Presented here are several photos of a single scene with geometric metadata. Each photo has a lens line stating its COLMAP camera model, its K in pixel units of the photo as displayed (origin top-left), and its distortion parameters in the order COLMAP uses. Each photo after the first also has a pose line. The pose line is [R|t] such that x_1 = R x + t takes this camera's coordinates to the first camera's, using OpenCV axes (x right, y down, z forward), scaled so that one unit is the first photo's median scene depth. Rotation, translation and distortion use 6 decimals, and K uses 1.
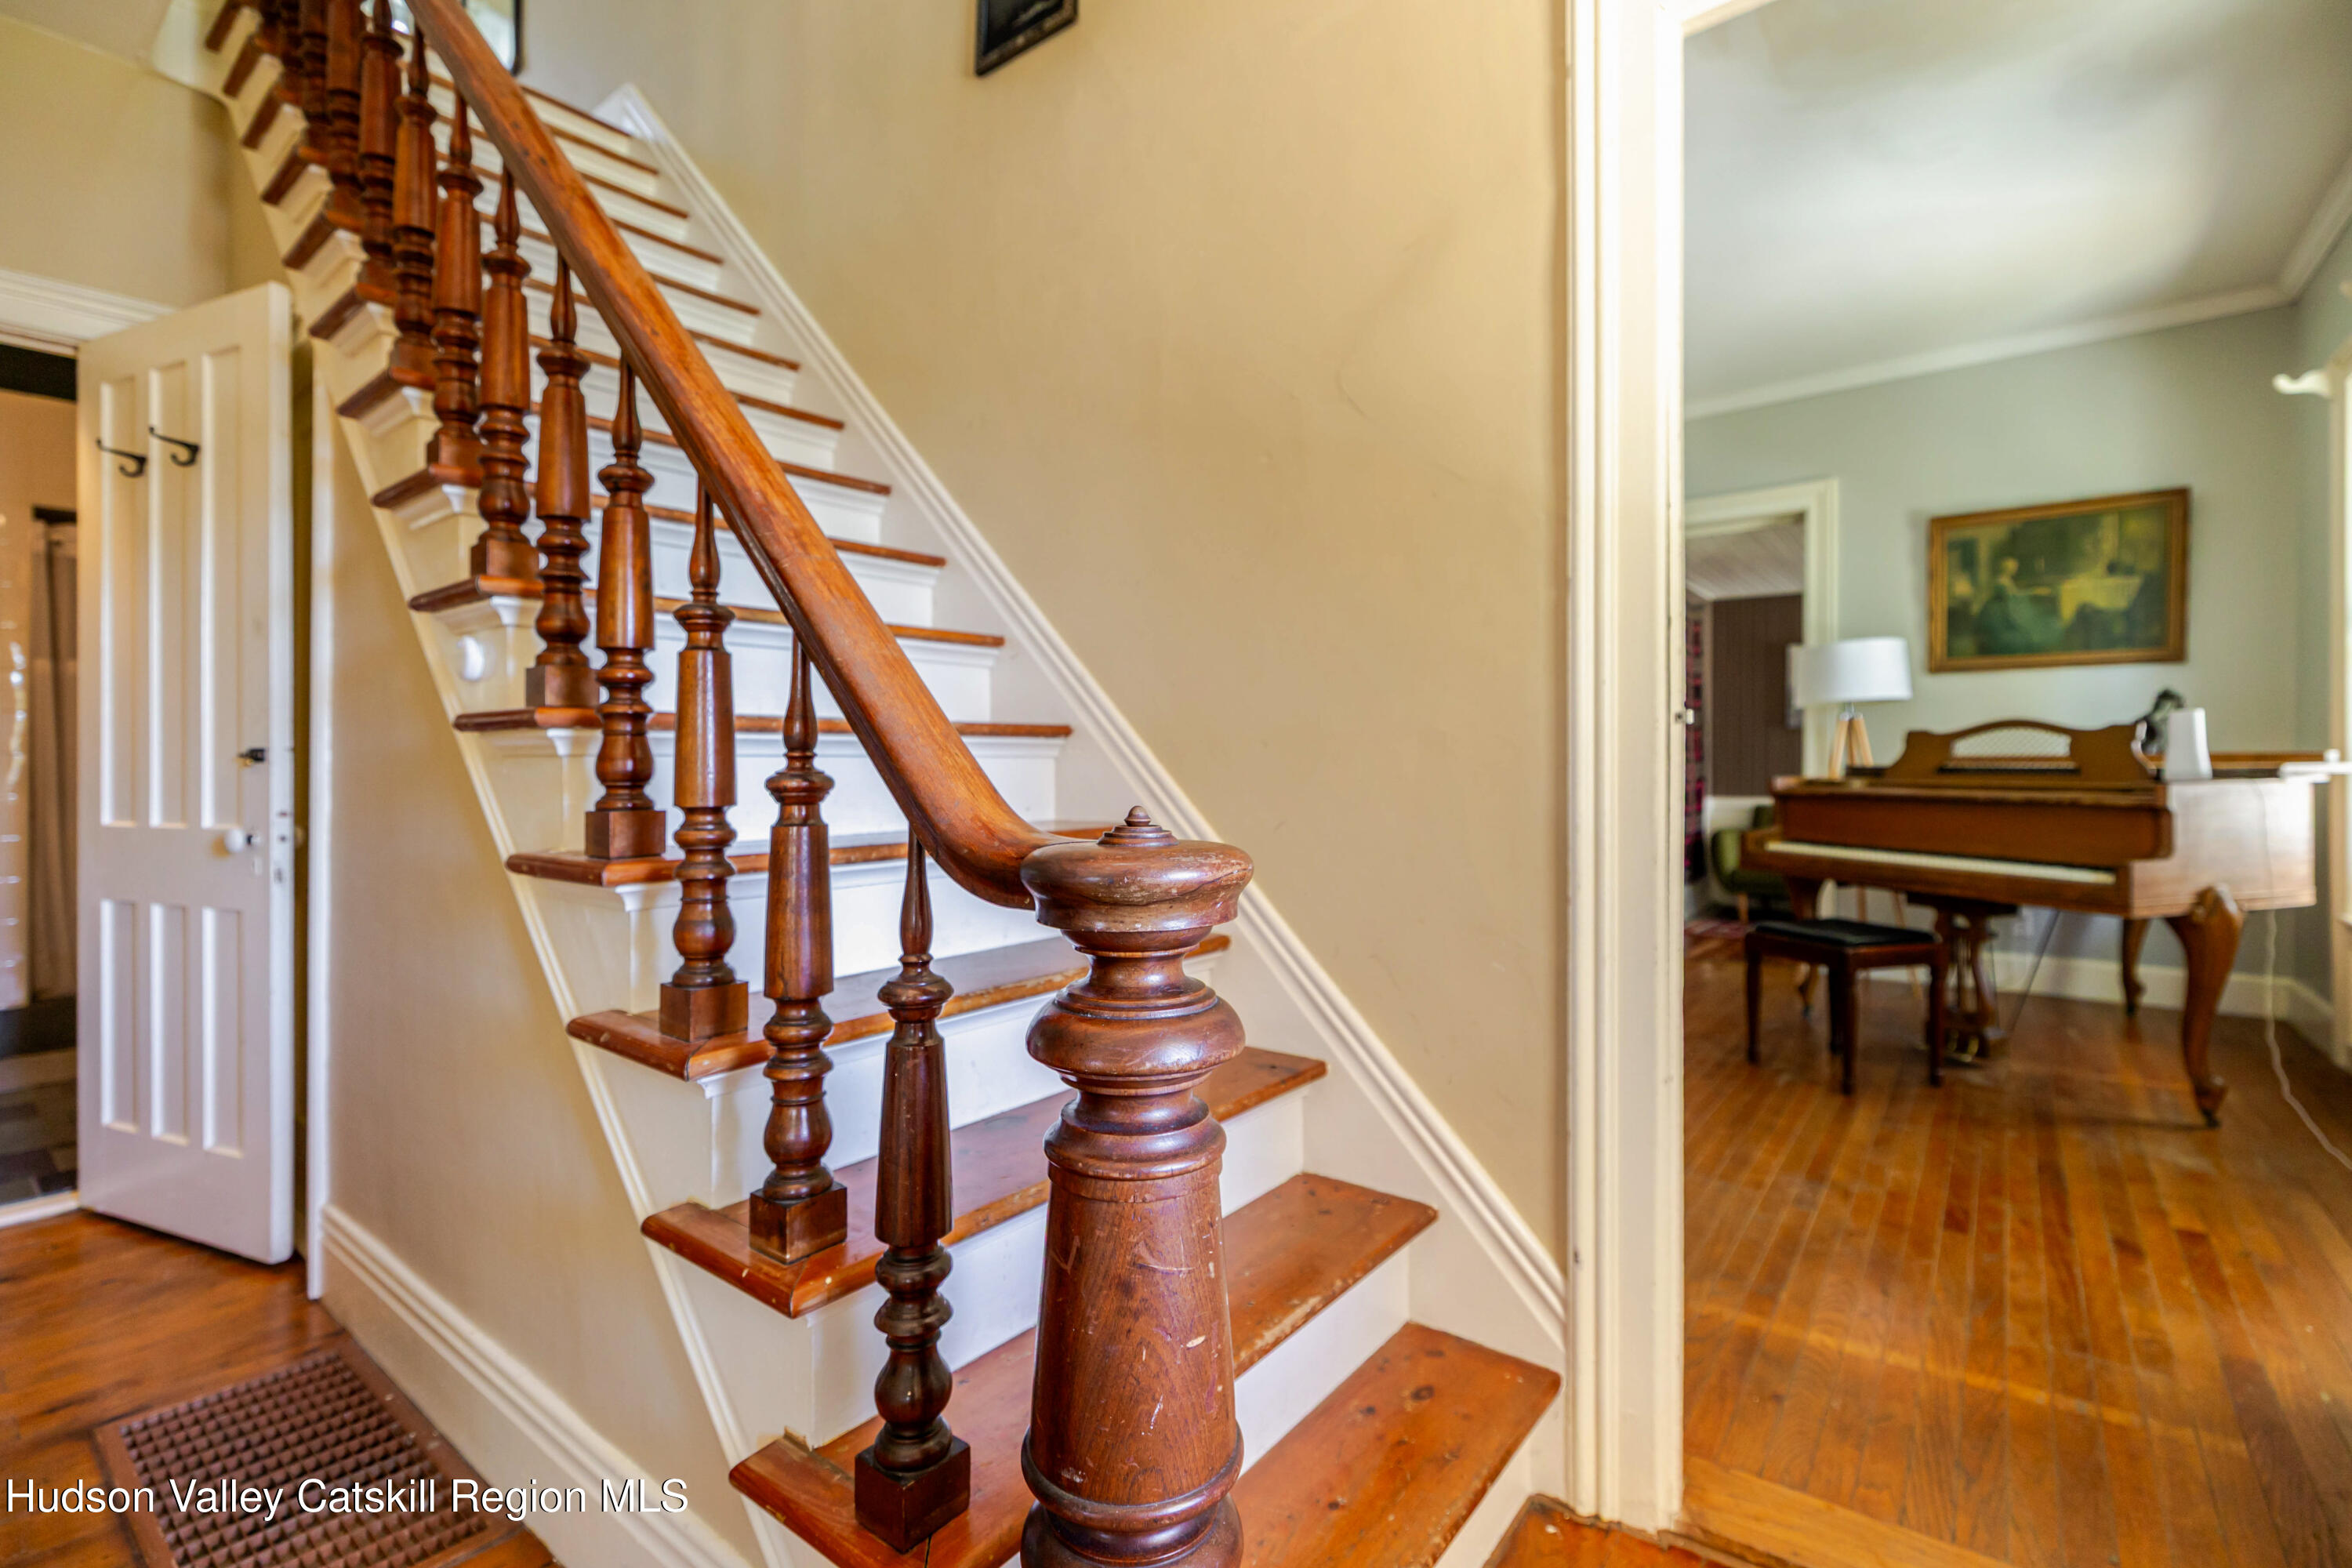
lens RADIAL K [[1076.9, 0, 1163.1], [0, 1076.9, 768.8], [0, 0, 1]] dist [-0.001406, 0.000282]
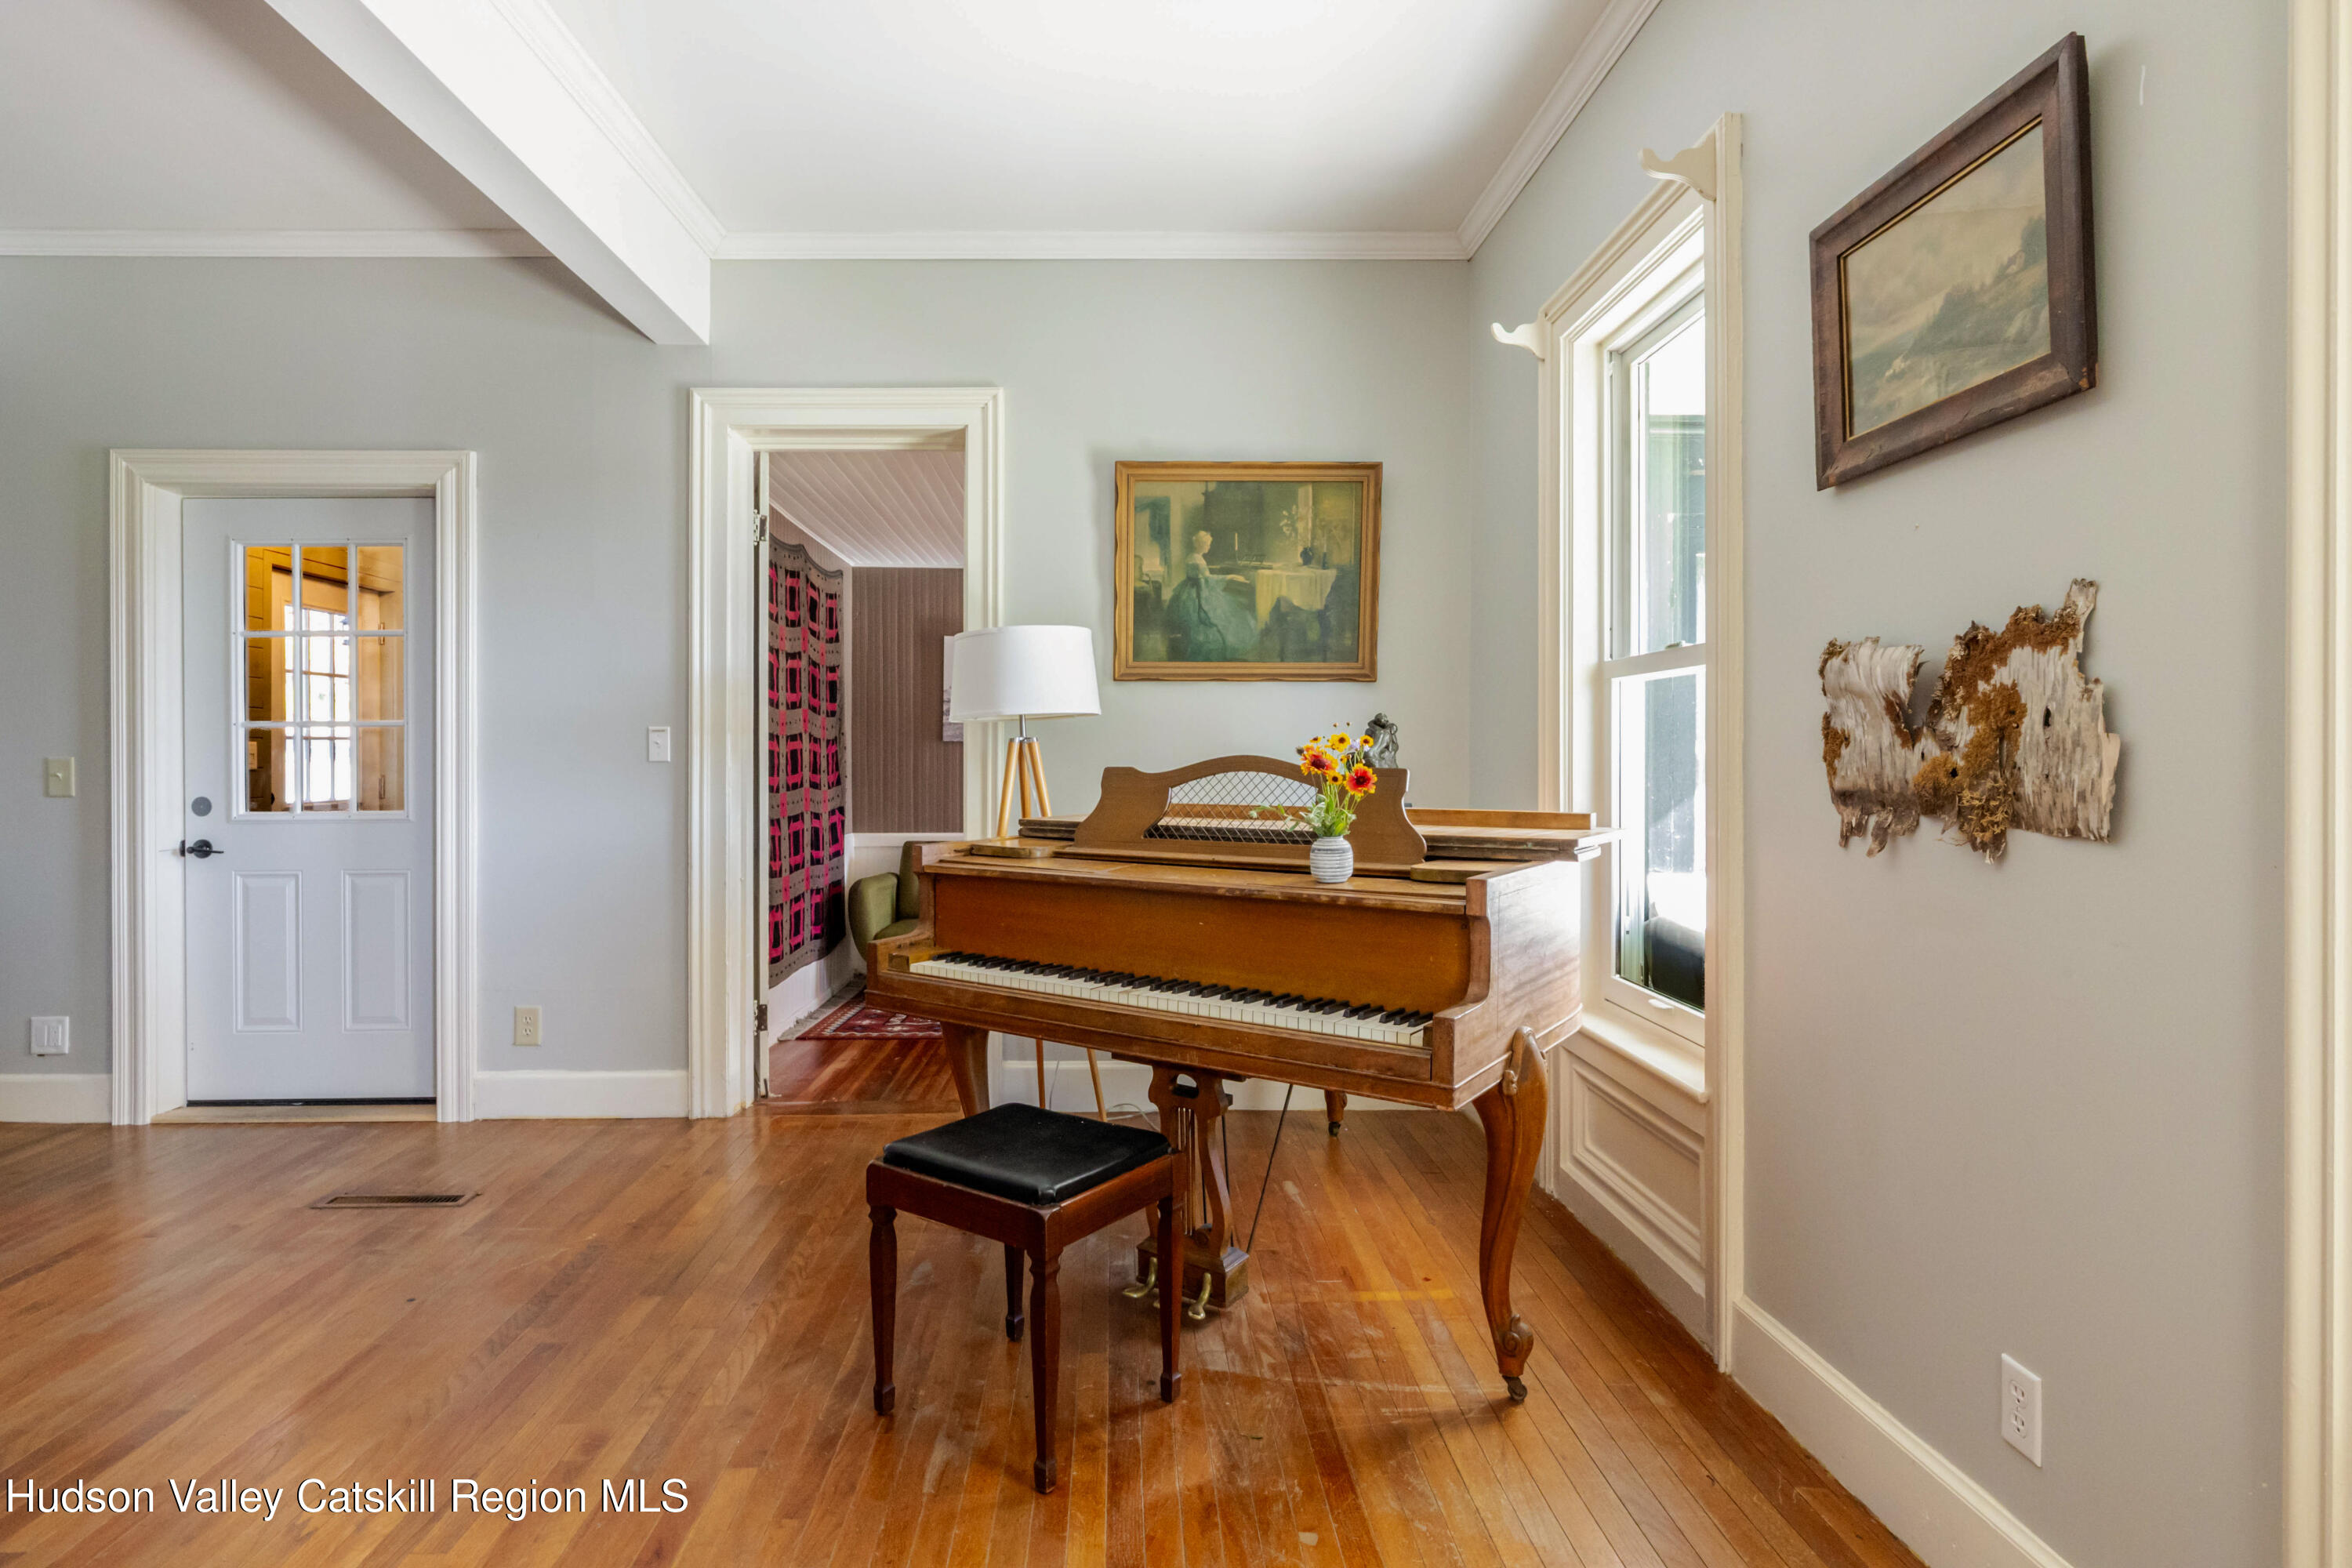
lens RADIAL K [[1237.3, 0, 1169.4], [0, 1237.3, 773.7], [0, 0, 1]] dist [-0.024505, -0.000230]
pose [[0.760372, -0.002448, 0.649484, 0.225899], [0.002017, 0.999997, 0.001407, -0.030769], [-0.649485, 0.000240, 0.760374, 0.386313]]
